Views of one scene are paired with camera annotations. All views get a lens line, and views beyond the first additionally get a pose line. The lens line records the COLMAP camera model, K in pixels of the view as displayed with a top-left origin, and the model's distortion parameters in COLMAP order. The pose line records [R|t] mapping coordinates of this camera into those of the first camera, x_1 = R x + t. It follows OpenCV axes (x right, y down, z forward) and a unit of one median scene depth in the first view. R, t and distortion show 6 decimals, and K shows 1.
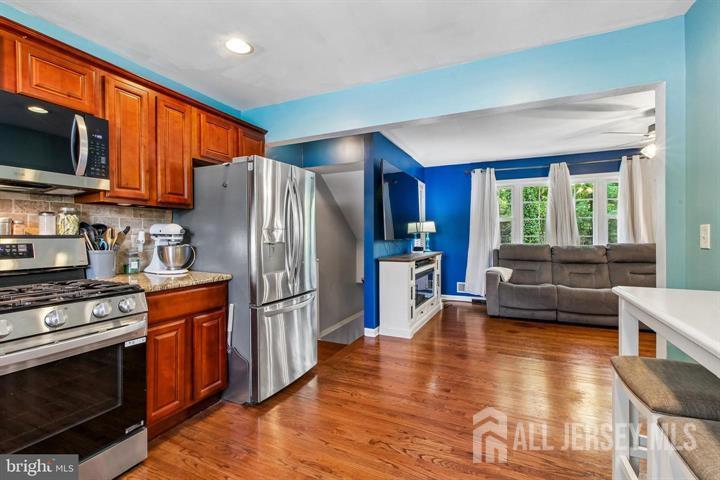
lens RADIAL K [[329.7, 0, 356.7], [0, 329.7, 235.9], [0, 0, 1]] dist [-0.004415, -0.000304]
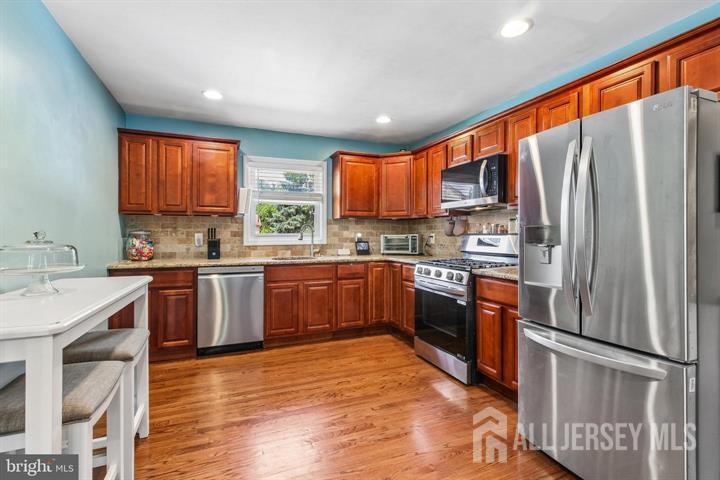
lens RADIAL K [[329.7, 0, 354.8], [0, 329.7, 234.4], [0, 0, 1]] dist [-0.004415, -0.000304]
pose [[-0.687786, 0.003131, -0.725907, 0.673871], [-0.001055, 0.999985, 0.005312, -0.004694], [0.725913, 0.004420, -0.687772, 1.429401]]
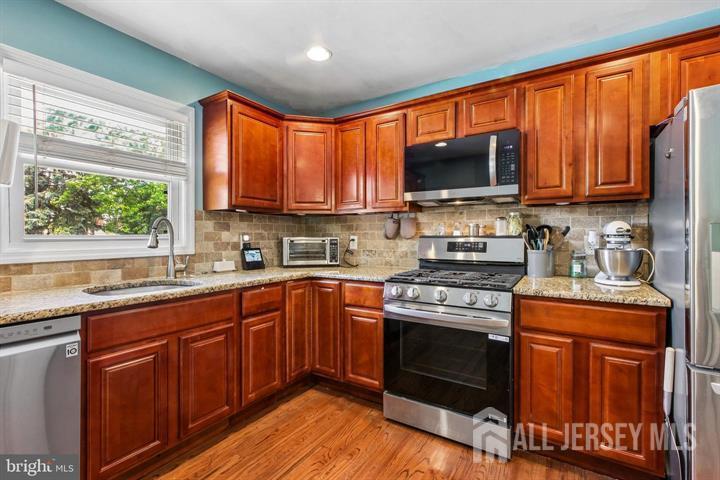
lens RADIAL K [[329.7, 0, 359.6], [0, 329.7, 237.9], [0, 0, 1]] dist [-0.004415, -0.000304]
pose [[-0.143768, 0.004610, -0.989601, 0.355455], [-0.003867, 0.999979, 0.005220, 0.001304], [0.989604, 0.004577, -0.143747, 0.597832]]
